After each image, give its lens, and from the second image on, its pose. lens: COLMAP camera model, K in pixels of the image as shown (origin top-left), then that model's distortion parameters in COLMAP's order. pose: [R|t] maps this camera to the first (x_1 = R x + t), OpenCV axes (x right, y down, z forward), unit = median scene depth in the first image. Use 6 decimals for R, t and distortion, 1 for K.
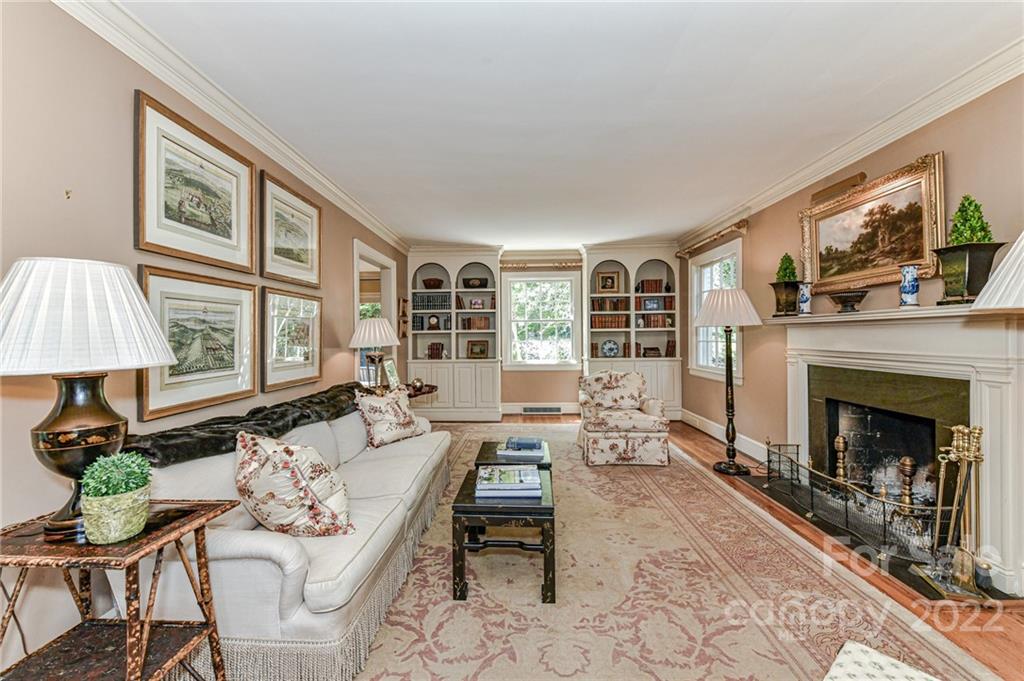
lens RADIAL K [[391.2, 0, 509.0], [0, 391.2, 335.1], [0, 0, 1]] dist [0.000277, -0.000184]
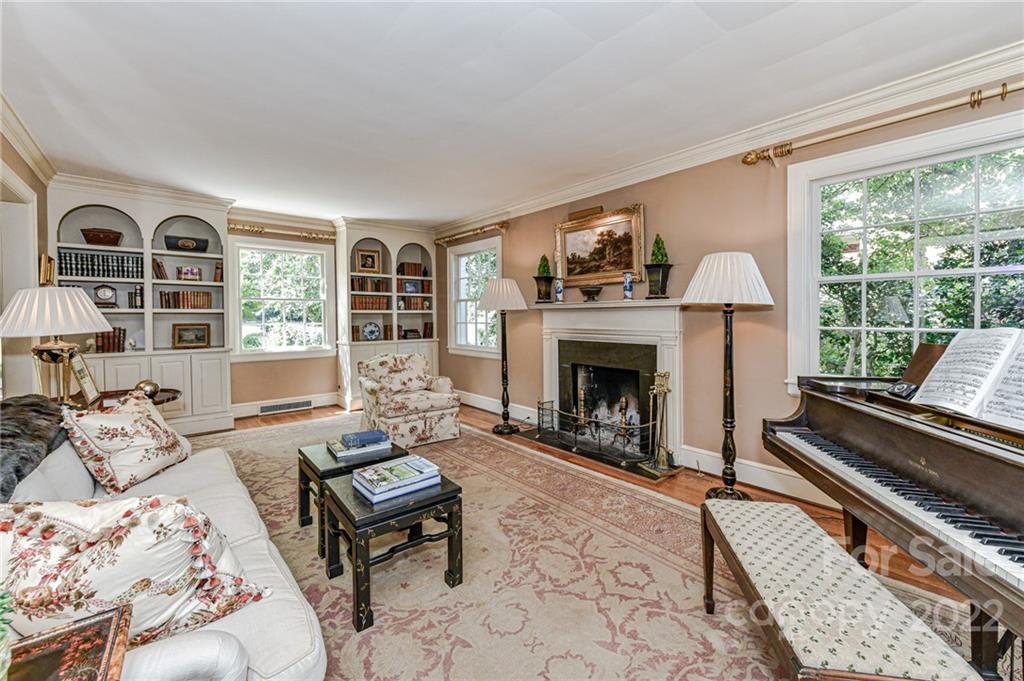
lens RADIAL K [[406.8, 0, 507.2], [0, 406.8, 318.1], [0, 0, 1]] dist [0.002223, -0.000114]
pose [[0.744336, 0.003189, 0.667797, -0.297486], [-0.004126, 0.999991, -0.000177, 0.002698], [-0.667792, -0.002624, 0.744343, 0.085863]]
